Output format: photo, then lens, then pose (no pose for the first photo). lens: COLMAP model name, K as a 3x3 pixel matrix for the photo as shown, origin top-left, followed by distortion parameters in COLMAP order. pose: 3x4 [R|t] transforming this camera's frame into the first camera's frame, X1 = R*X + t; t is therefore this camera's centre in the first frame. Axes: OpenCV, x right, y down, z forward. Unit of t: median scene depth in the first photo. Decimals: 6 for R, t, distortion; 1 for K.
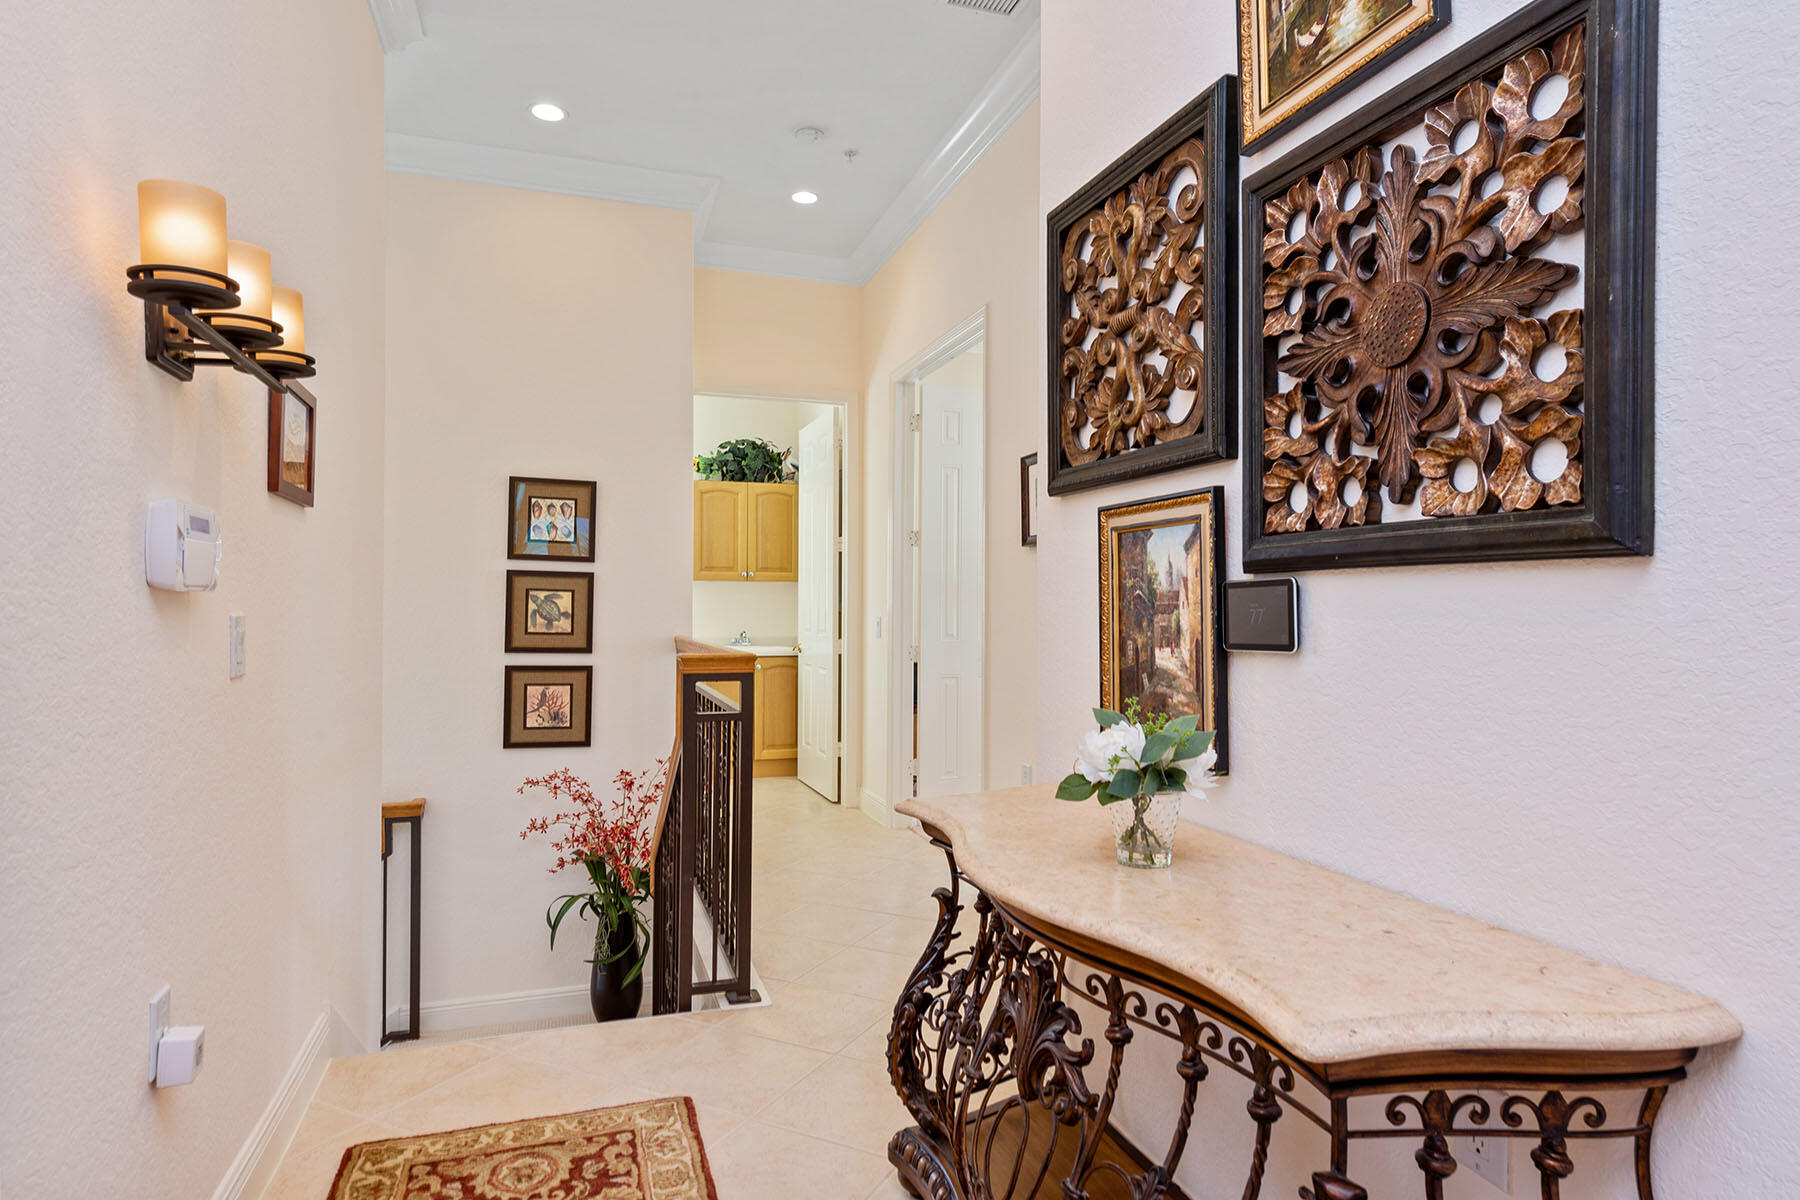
lens RADIAL K [[1022.3, 0, 911.2], [0, 1022.3, 602.2], [0, 0, 1]] dist [0.002647, -0.000423]
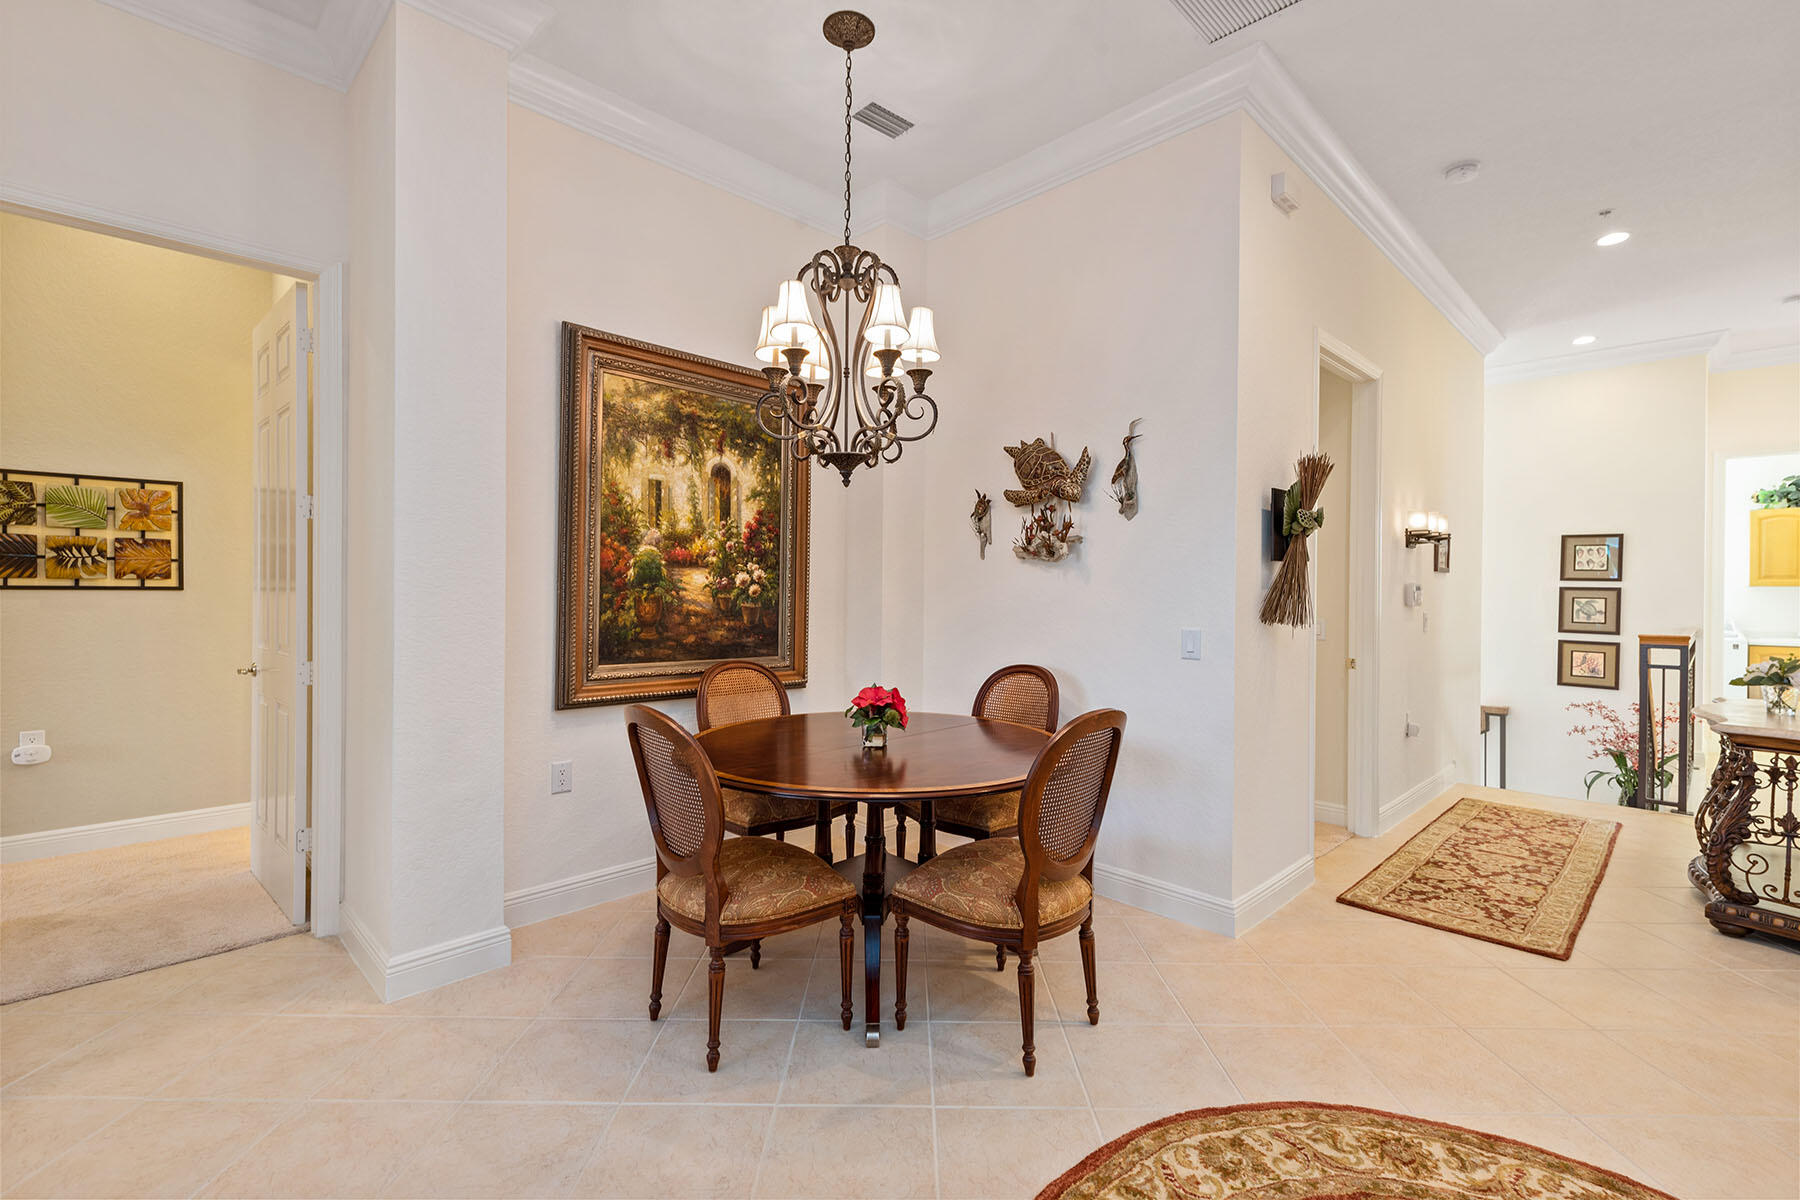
lens RADIAL K [[801.1, 0, 898.3], [0, 801.1, 593.6], [0, 0, 1]] dist [0.003495, -0.000973]
pose [[0.431017, -0.003249, -0.902338, 0.377964], [0.000456, 0.999994, -0.003383, -0.015293], [0.902344, 0.001047, 0.431016, -0.660297]]
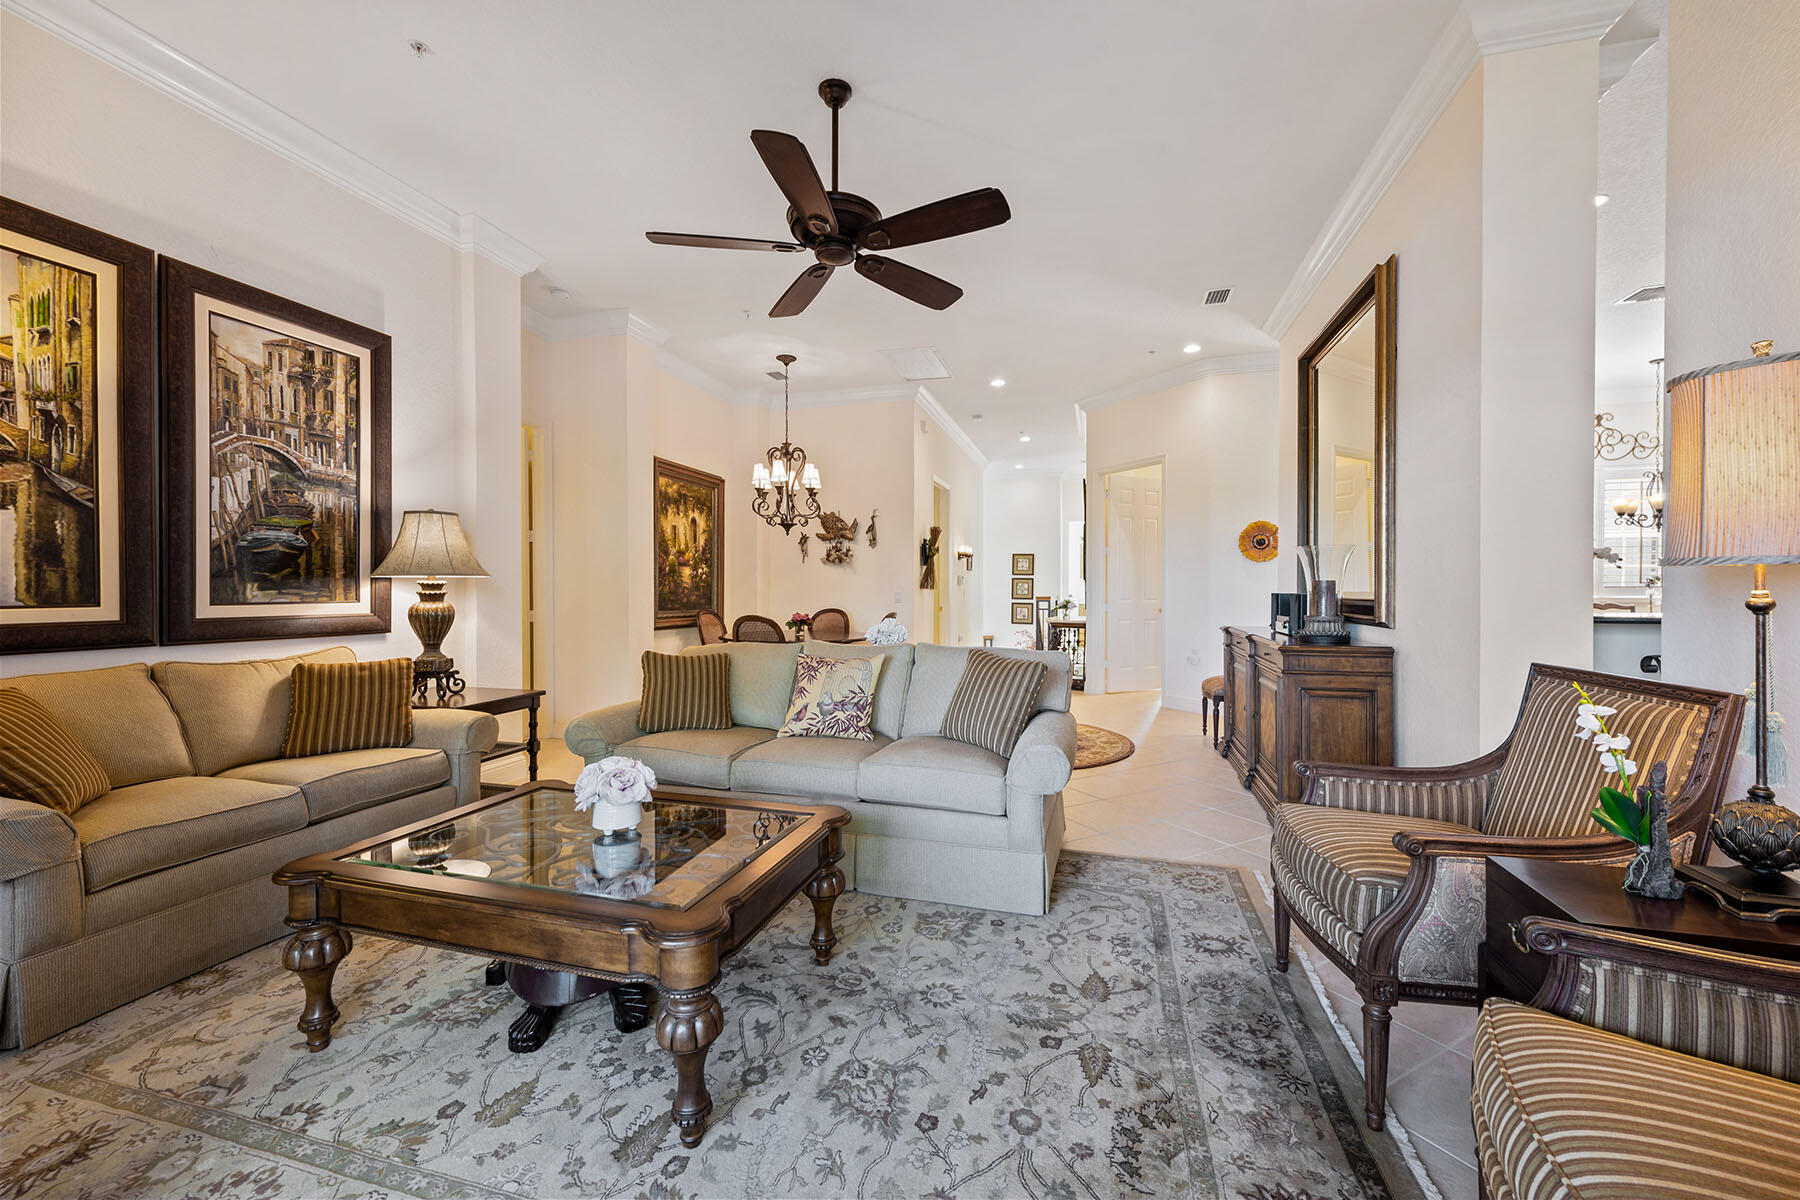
lens RADIAL K [[712.2, 0, 901.8], [0, 712.2, 596.5], [0, 0, 1]] dist [0.001965, -0.000832]
pose [[0.826046, -0.003630, -0.563590, 0.774096], [0.010987, 0.999893, 0.009664, 0.009026], [0.563495, -0.014175, 0.825998, -1.447388]]
